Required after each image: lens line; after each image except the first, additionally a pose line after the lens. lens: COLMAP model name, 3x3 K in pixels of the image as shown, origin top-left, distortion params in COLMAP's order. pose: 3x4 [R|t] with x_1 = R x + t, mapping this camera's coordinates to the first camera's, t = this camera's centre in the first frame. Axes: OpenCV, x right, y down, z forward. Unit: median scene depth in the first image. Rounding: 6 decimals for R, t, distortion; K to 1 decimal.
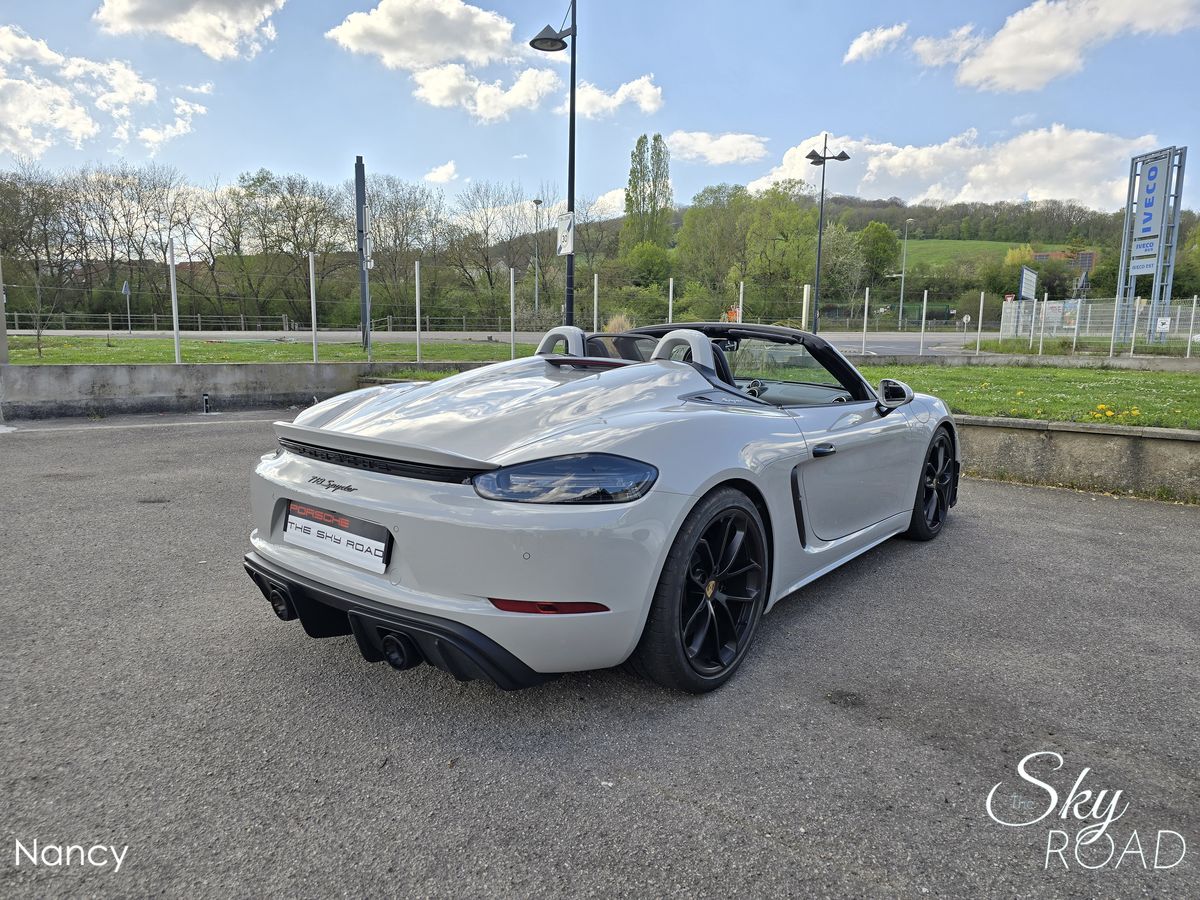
lens RADIAL K [[815.8, 0, 606.8], [0, 815.8, 454.9], [0, 0, 1]] dist [0.055470, -0.049490]
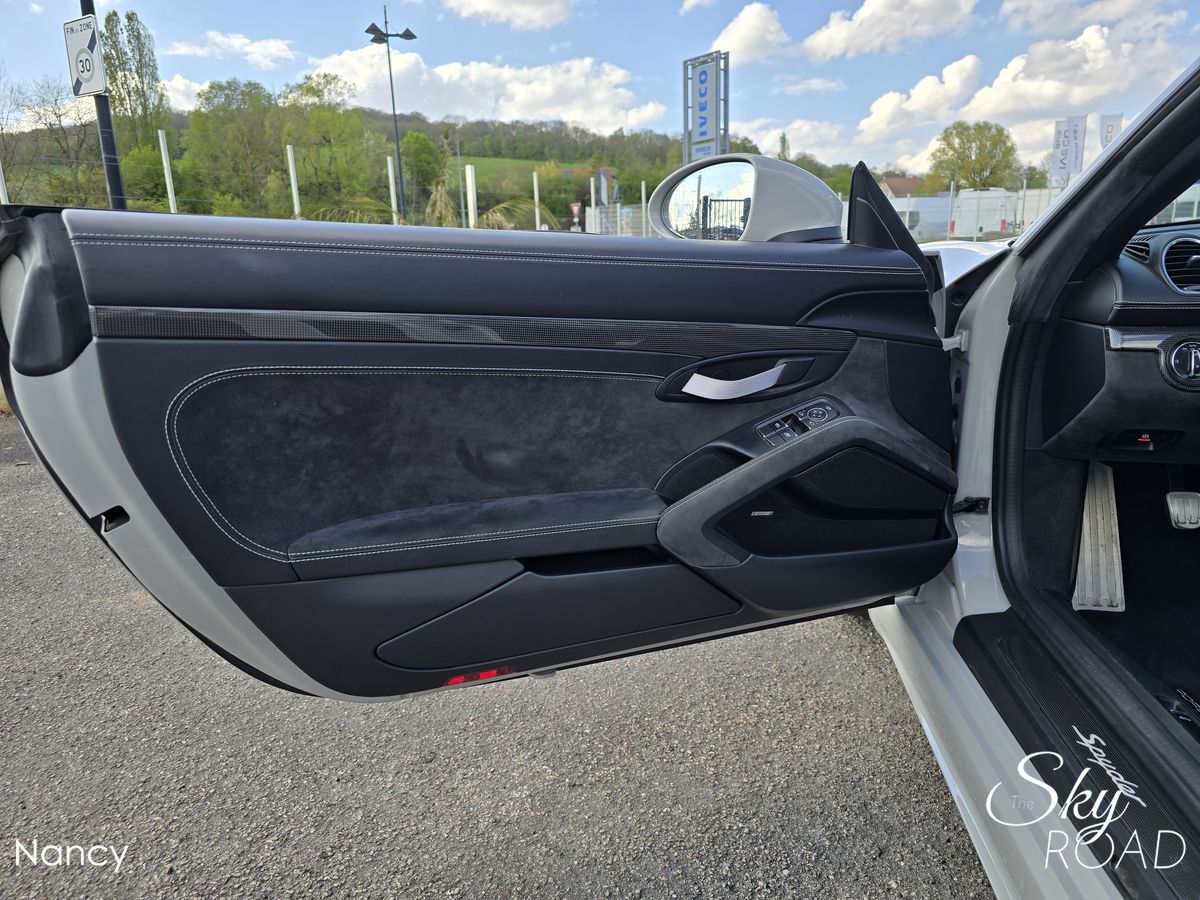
lens RADIAL K [[825.3, 0, 600.0], [0, 825.3, 450.0], [0, 0, 1]] dist [0.055315, -0.048912]
pose [[0.862053, -0.158857, 0.481278, -0.052239], [0.118989, 0.986503, 0.112488, -0.022048], [-0.492652, -0.039704, 0.869320, 0.254070]]
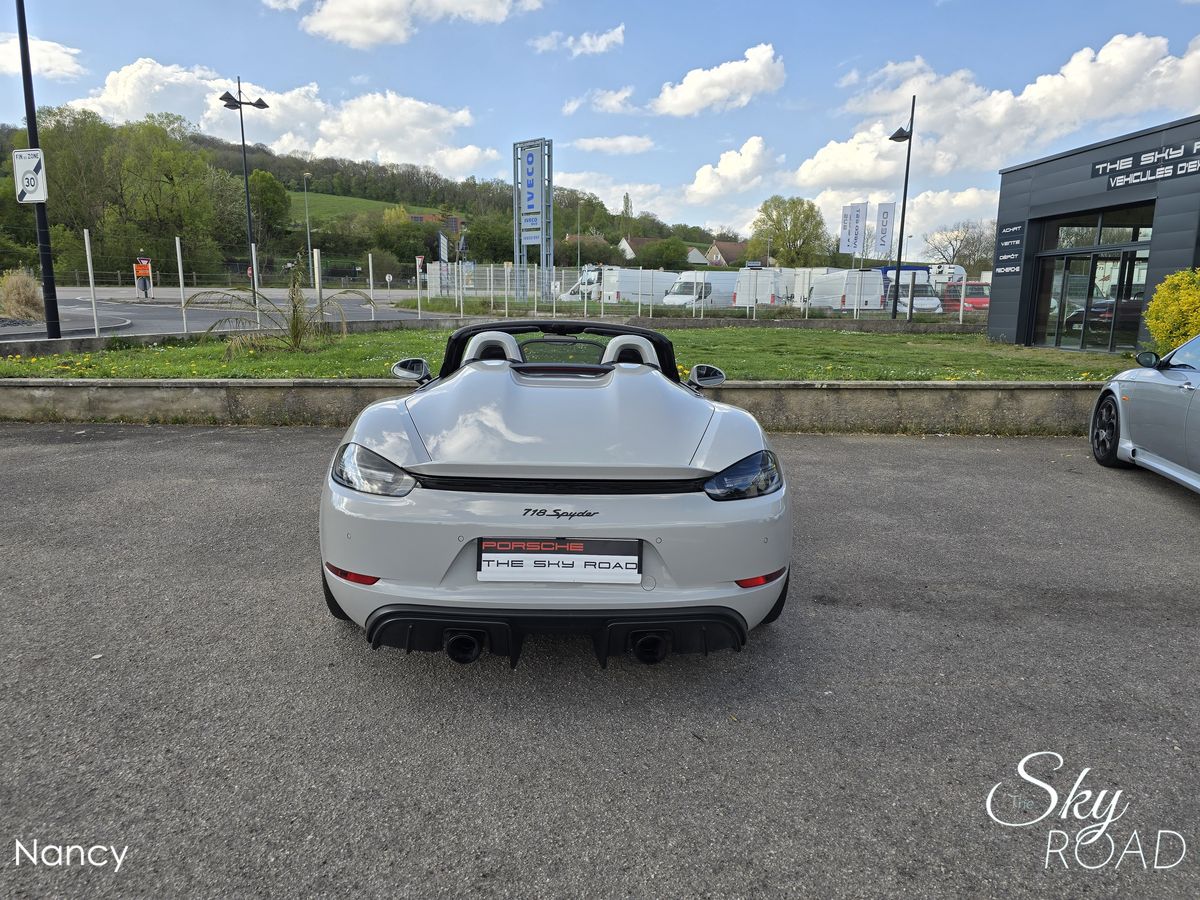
lens RADIAL K [[815.8, 0, 606.8], [0, 815.8, 454.9], [0, 0, 1]] dist [0.055470, -0.049490]
pose [[0.757643, -0.130228, 0.639545, -0.139232], [0.094784, 0.991457, 0.089600, -0.018265], [-0.645750, -0.007266, 0.763514, 0.026397]]
